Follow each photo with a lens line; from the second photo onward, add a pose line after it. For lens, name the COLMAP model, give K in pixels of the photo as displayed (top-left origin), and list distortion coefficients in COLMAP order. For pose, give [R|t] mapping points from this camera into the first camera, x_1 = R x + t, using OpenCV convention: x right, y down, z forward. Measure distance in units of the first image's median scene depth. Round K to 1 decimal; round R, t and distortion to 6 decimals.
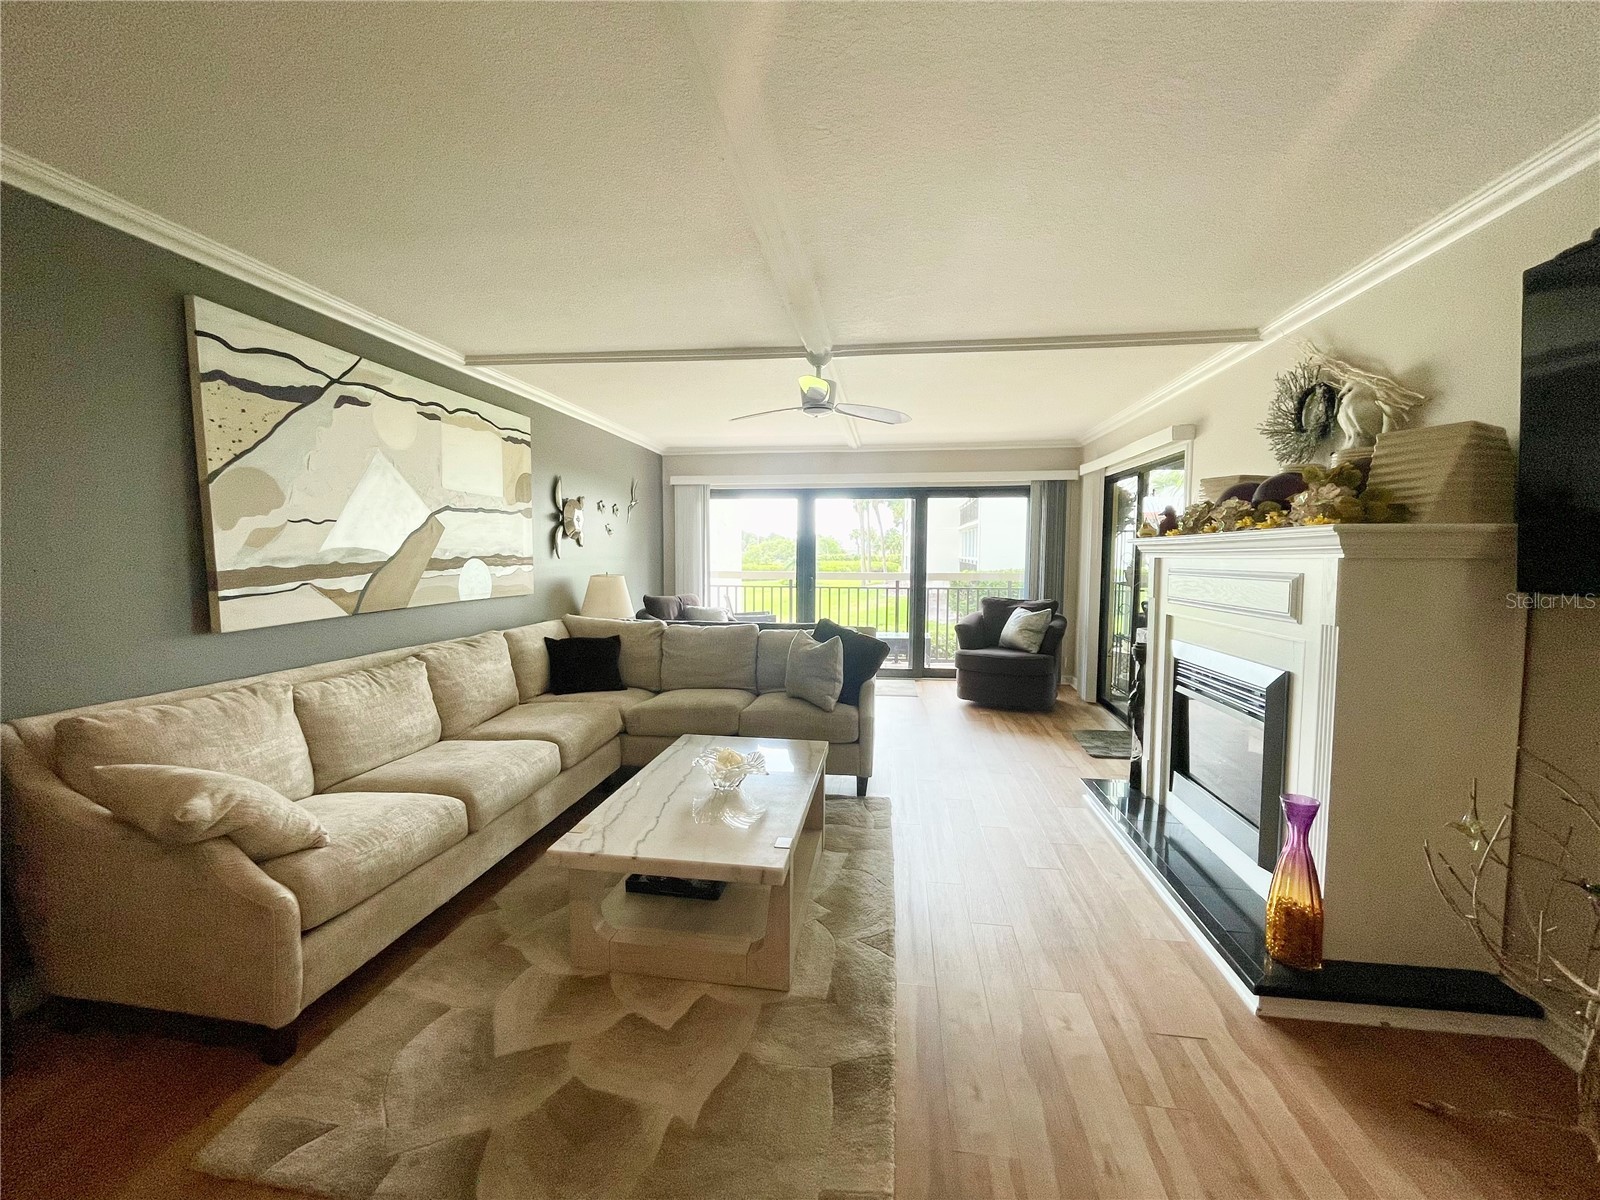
lens RADIAL K [[647.5, 0, 795.9], [0, 647.5, 601.2], [0, 0, 1]] dist [-0.001186, -0.000226]
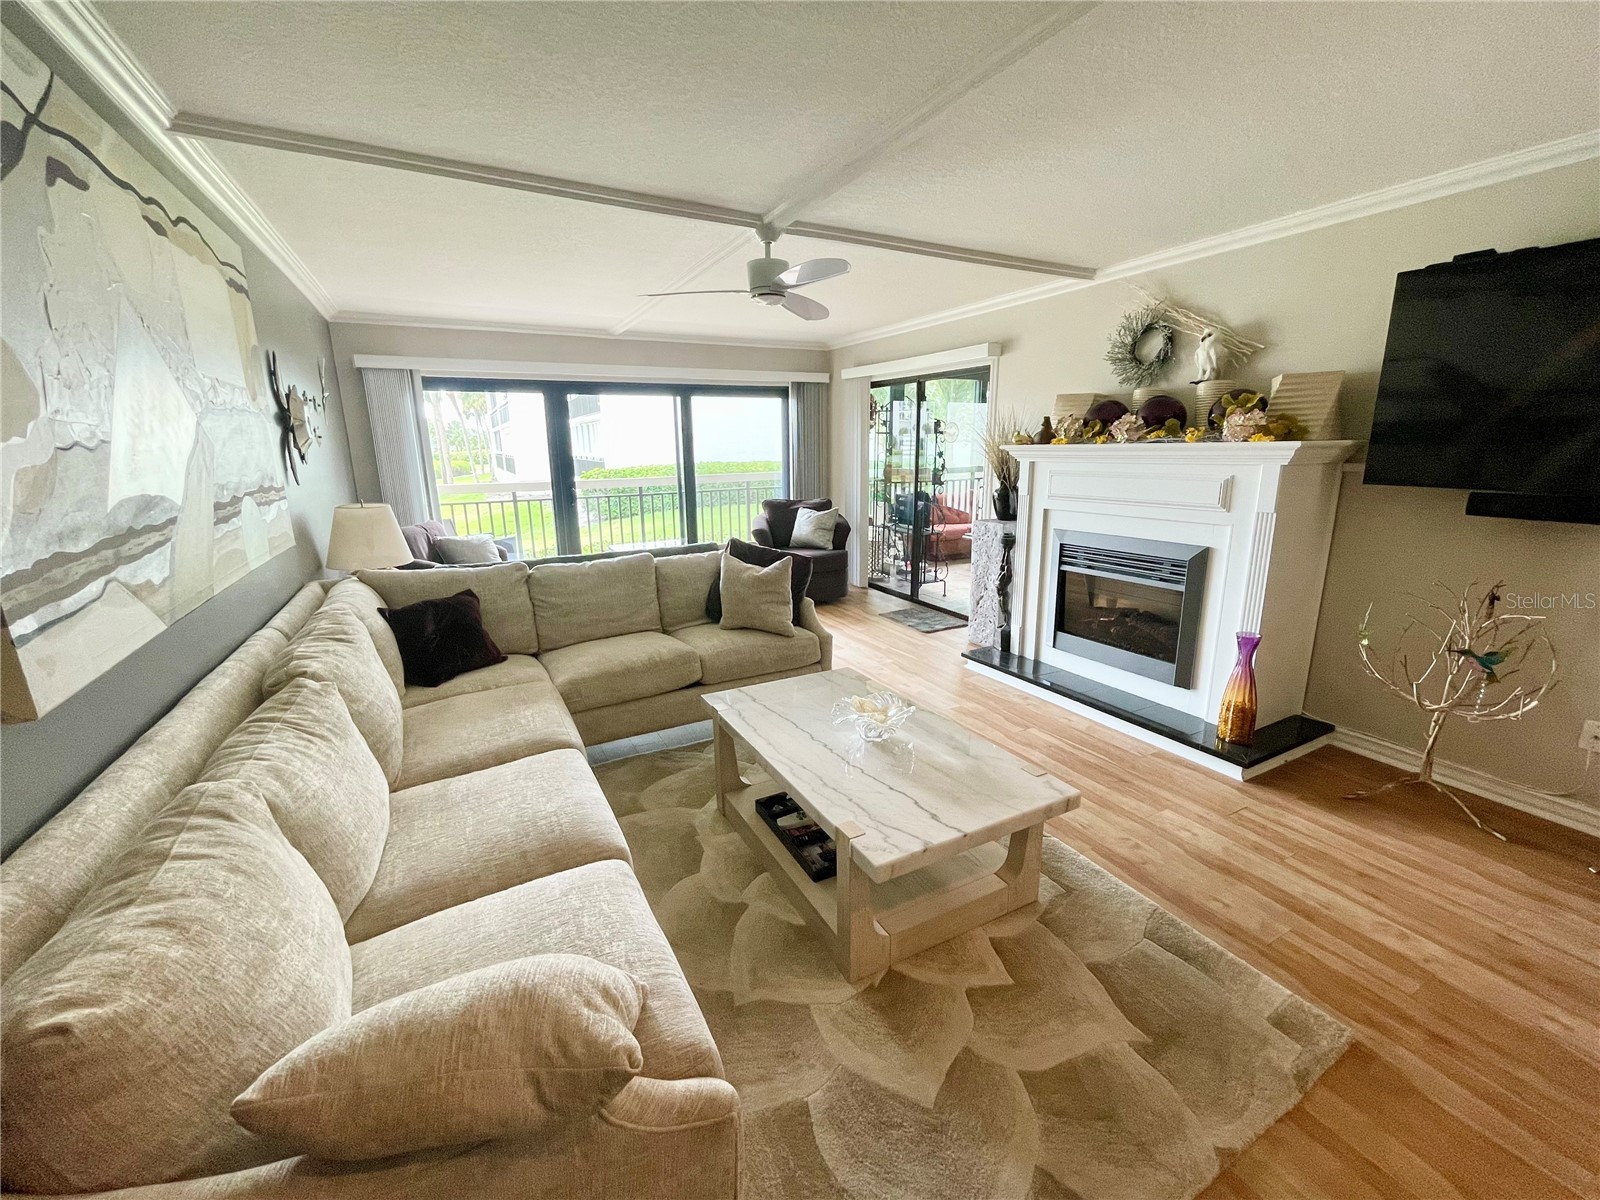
lens RADIAL K [[647.5, 0, 799.8], [0, 647.5, 601.3], [0, 0, 1]] dist [-0.001186, -0.000226]
pose [[0.807872, -0.154647, 0.568706, -0.543097], [0.061953, 0.981897, 0.178998, -0.057338], [-0.586092, -0.109375, 0.802828, 0.275984]]
